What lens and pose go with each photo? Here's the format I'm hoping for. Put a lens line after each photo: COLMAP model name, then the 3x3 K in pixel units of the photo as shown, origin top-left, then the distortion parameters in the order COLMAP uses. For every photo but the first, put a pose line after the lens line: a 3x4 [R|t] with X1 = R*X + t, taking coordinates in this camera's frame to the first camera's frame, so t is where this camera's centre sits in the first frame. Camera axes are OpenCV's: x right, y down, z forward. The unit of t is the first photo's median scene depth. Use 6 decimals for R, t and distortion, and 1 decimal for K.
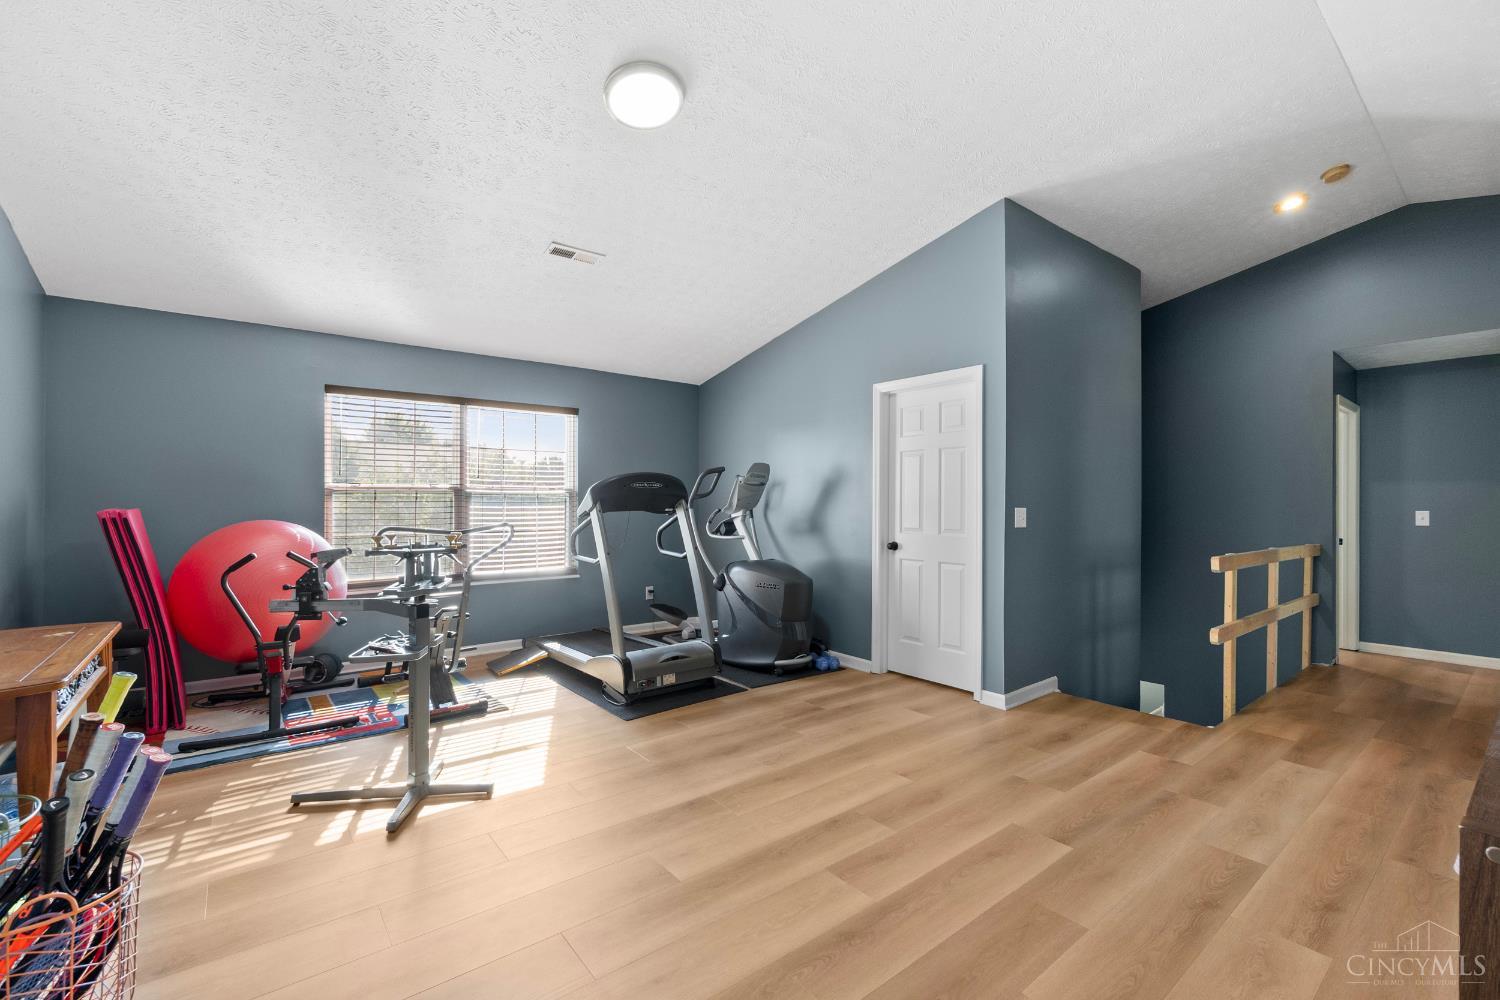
lens RADIAL K [[644.8, 0, 742.7], [0, 644.8, 503.2], [0, 0, 1]] dist [-0.004024, 0.000958]
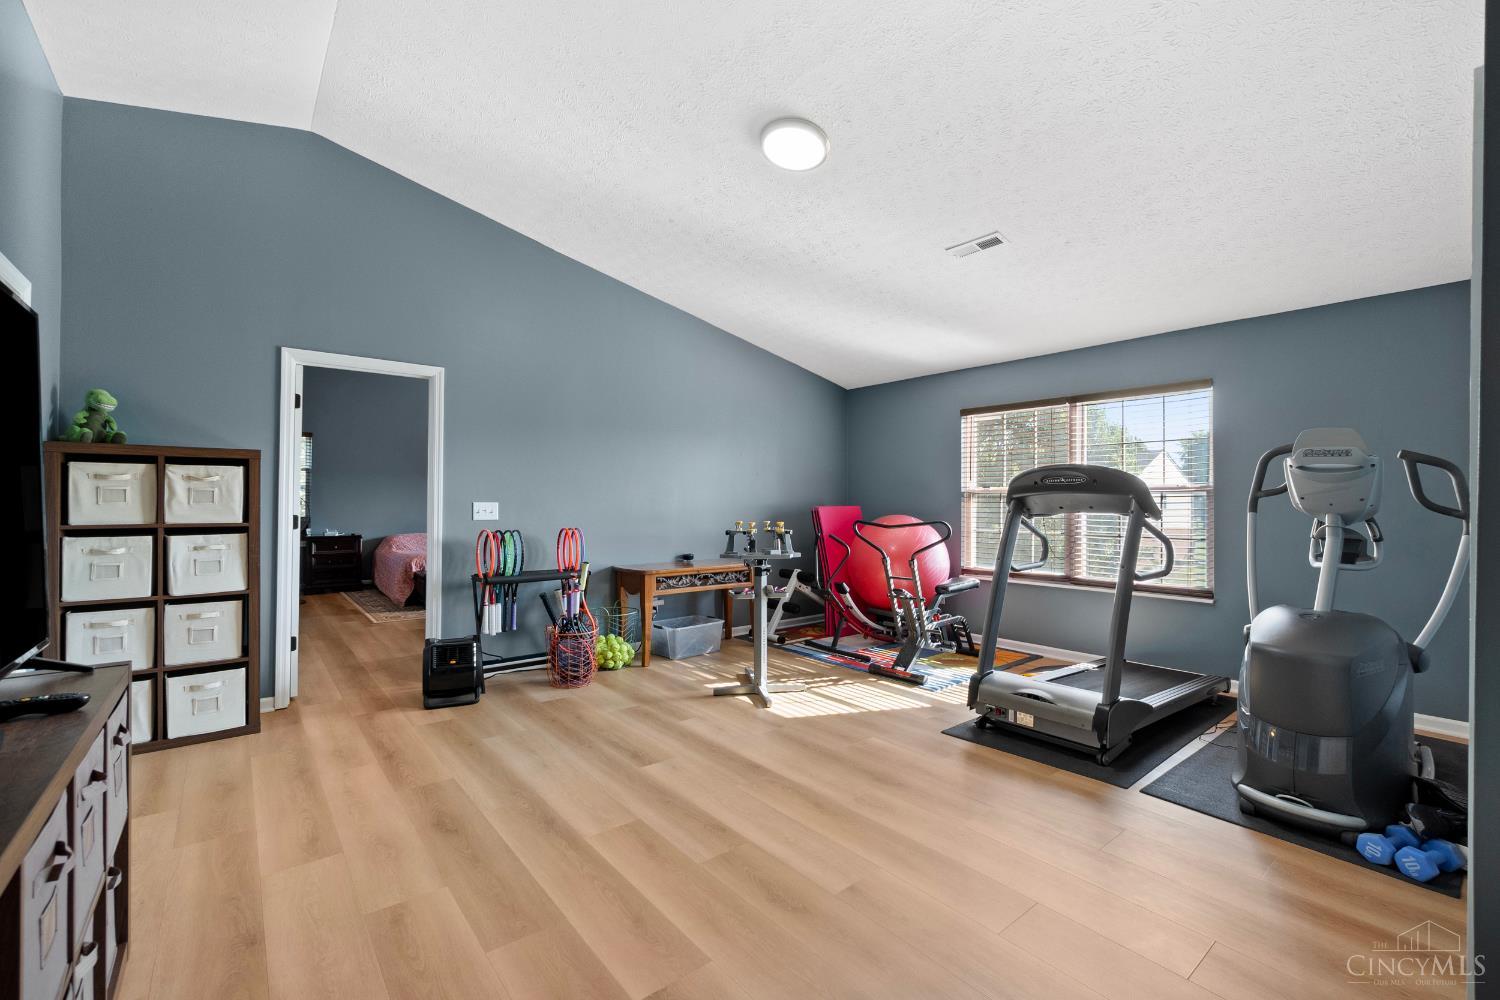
lens RADIAL K [[644.8, 0, 751.3], [0, 644.8, 506.7], [0, 0, 1]] dist [-0.004024, 0.000958]
pose [[0.004043, 0.003481, -0.999986, 0.846145], [-0.004175, 0.999985, 0.003464, 0.004788], [0.999983, 0.004161, 0.004057, 0.792281]]
